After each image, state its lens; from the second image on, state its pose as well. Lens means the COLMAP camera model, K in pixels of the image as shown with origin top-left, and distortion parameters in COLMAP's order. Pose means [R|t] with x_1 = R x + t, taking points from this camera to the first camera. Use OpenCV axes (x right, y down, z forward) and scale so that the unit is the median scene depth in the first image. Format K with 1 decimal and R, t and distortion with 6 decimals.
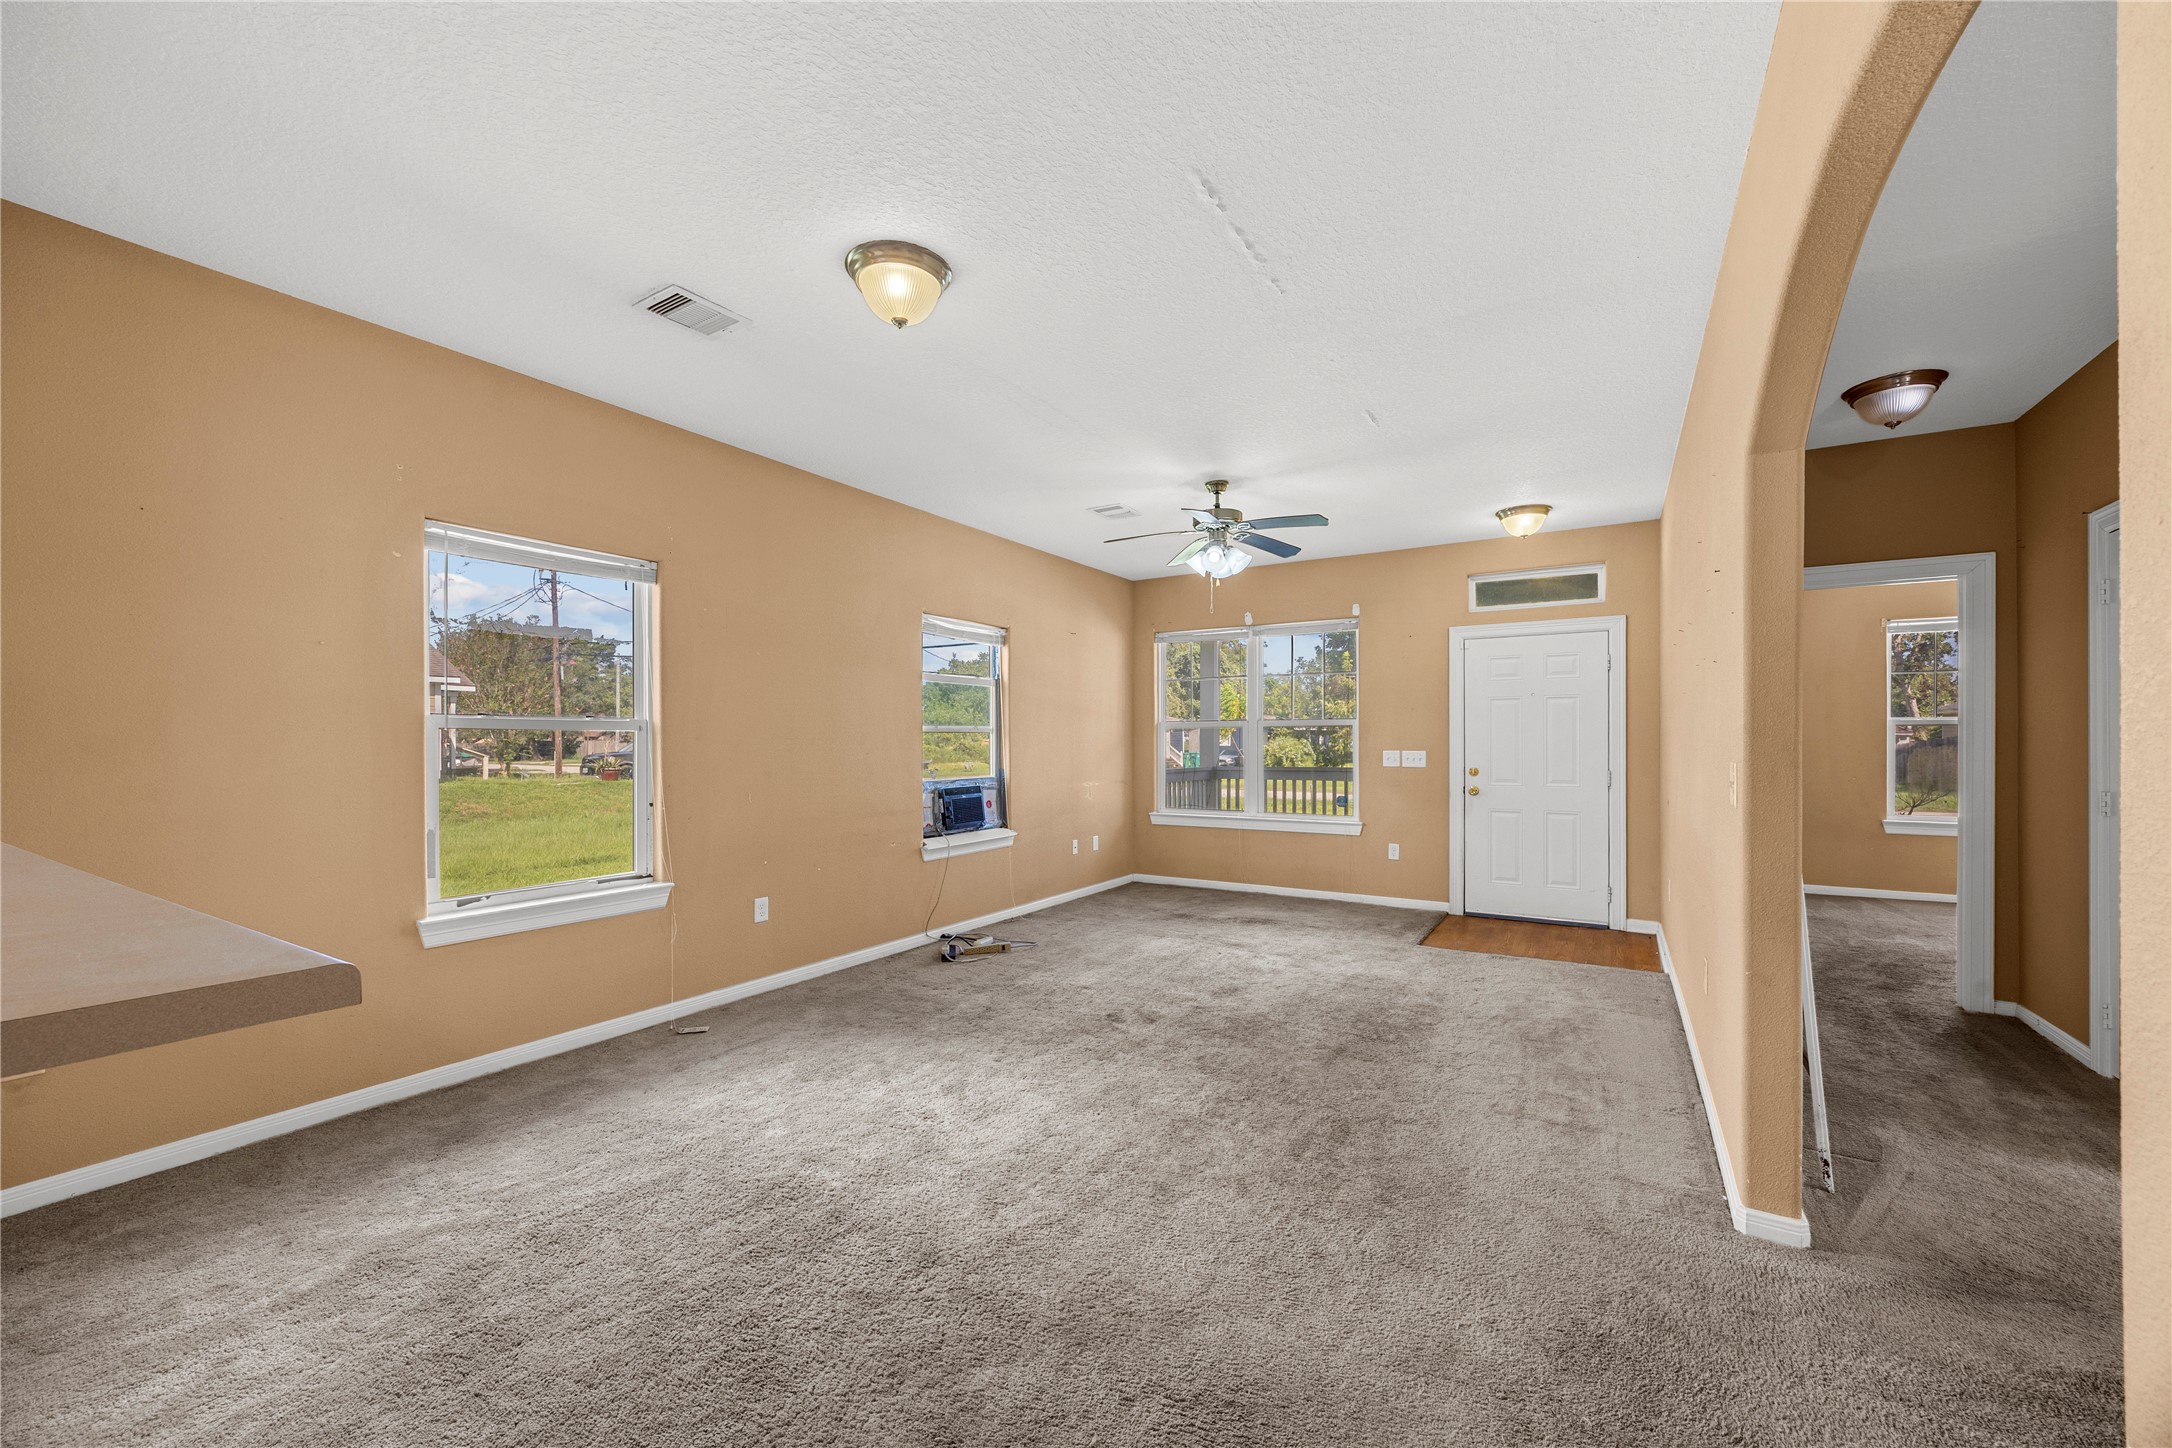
lens RADIAL K [[836.1, 0, 1099.5], [0, 836.1, 739.1], [0, 0, 1]] dist [-0.005895, 0.000872]
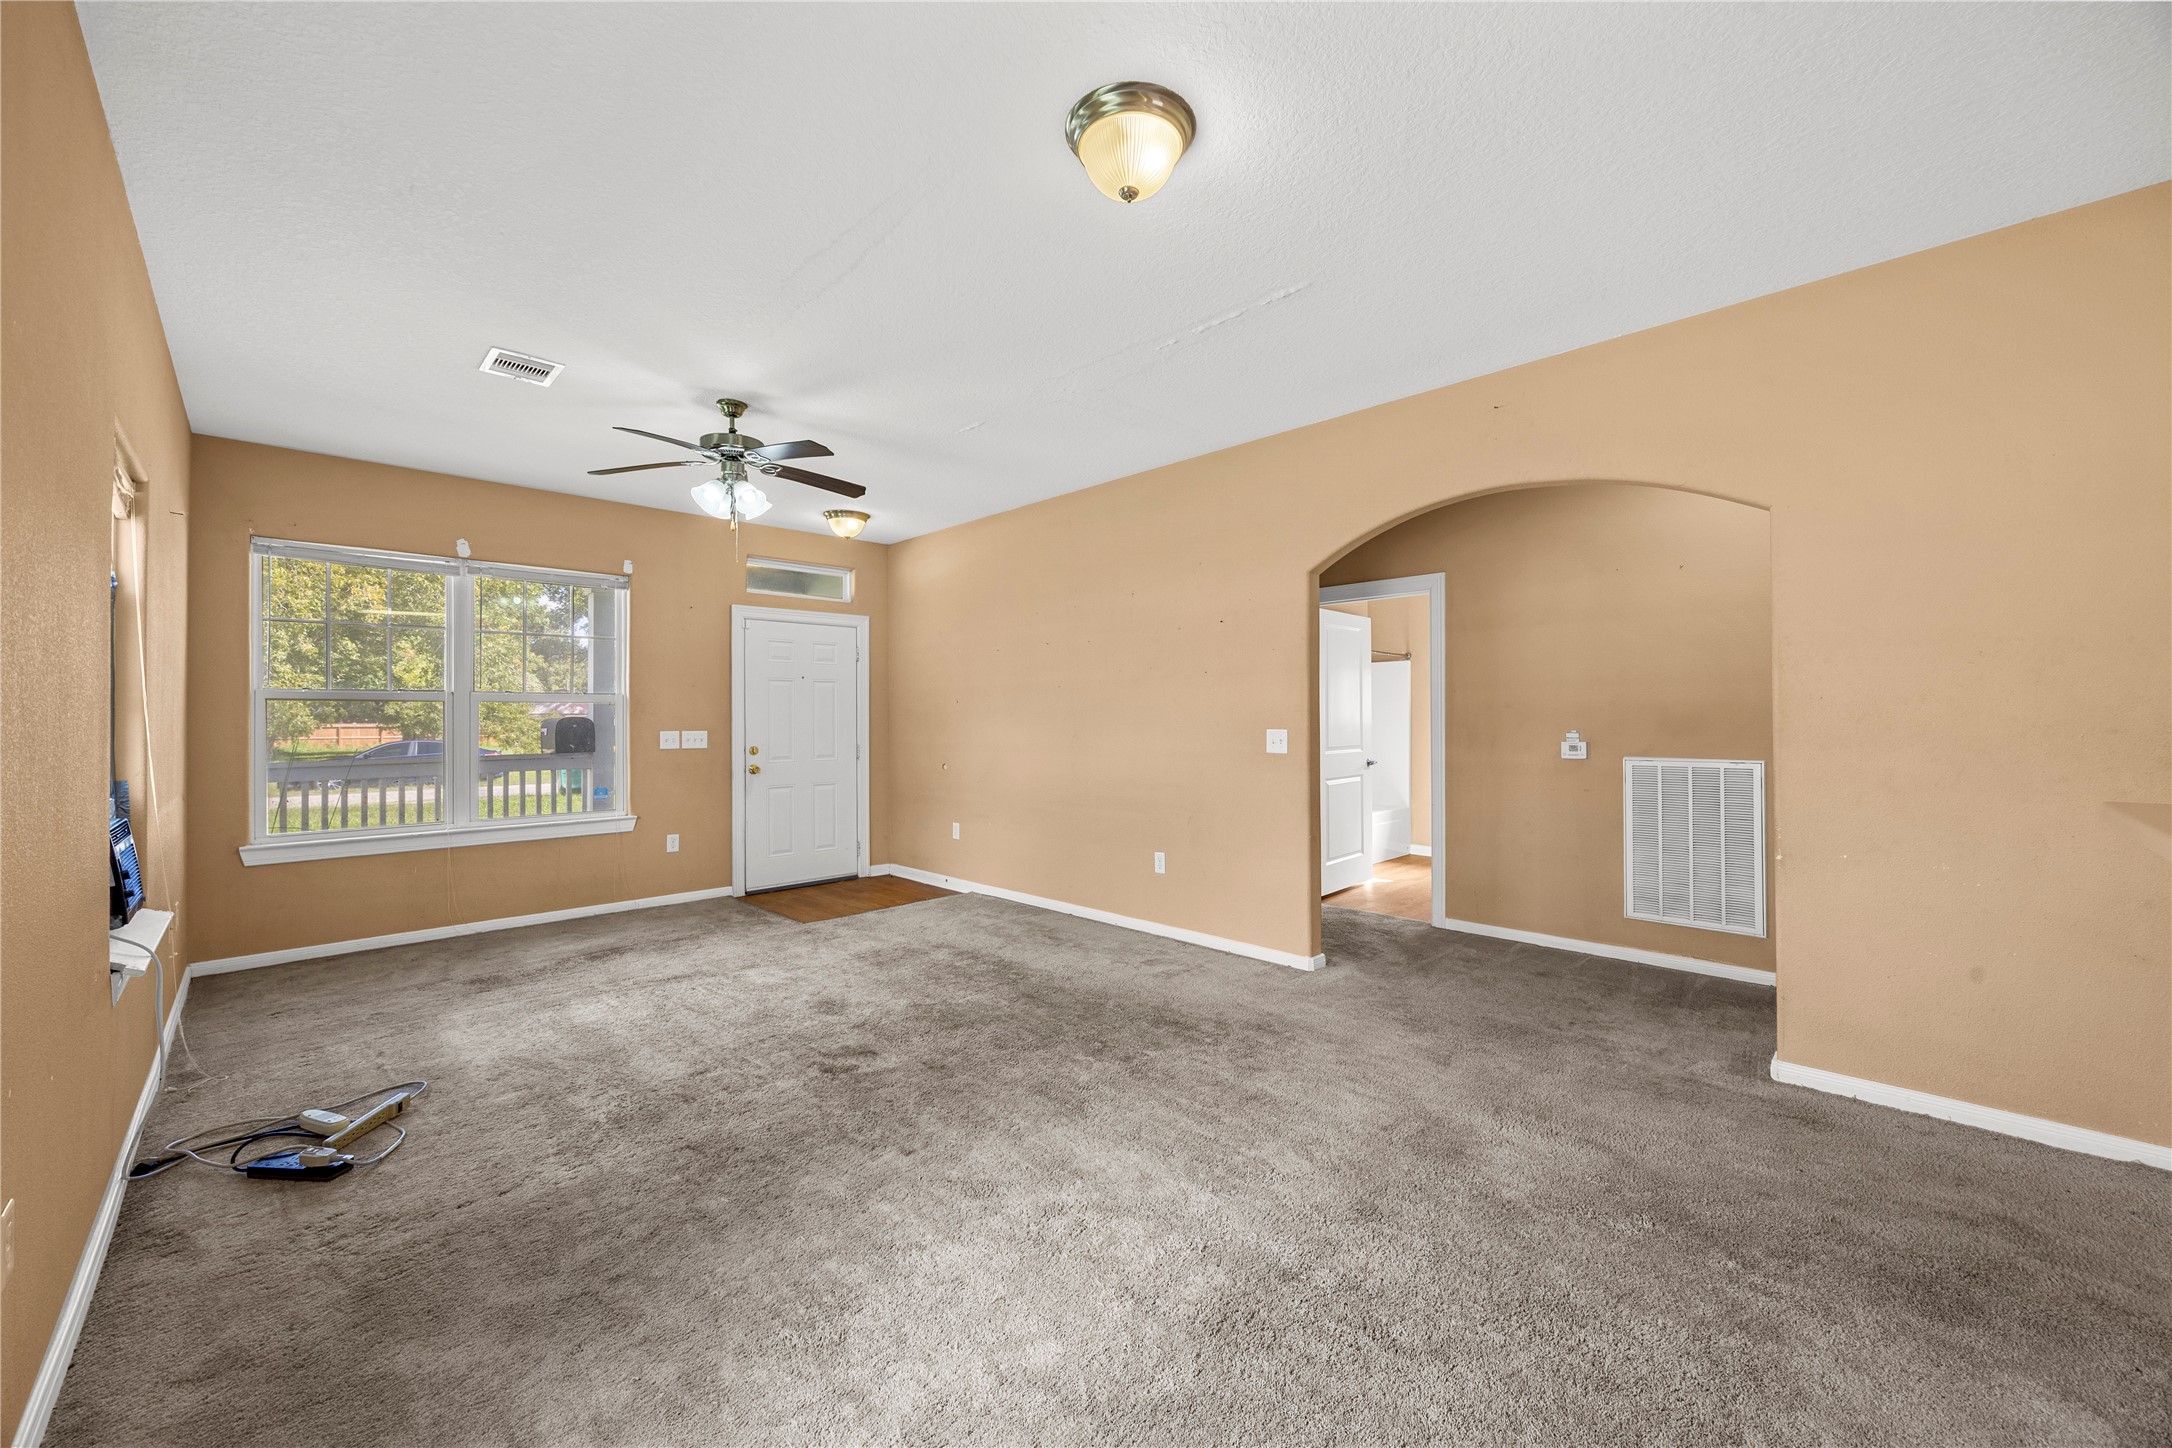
lens RADIAL K [[836.1, 0, 1089.9], [0, 836.1, 715.4], [0, 0, 1]] dist [-0.005895, 0.000872]
pose [[0.231379, 0.003675, 0.972857, -0.608489], [-0.001159, 0.999993, -0.003502, -0.000500], [-0.972863, -0.000317, 0.231382, 0.507930]]
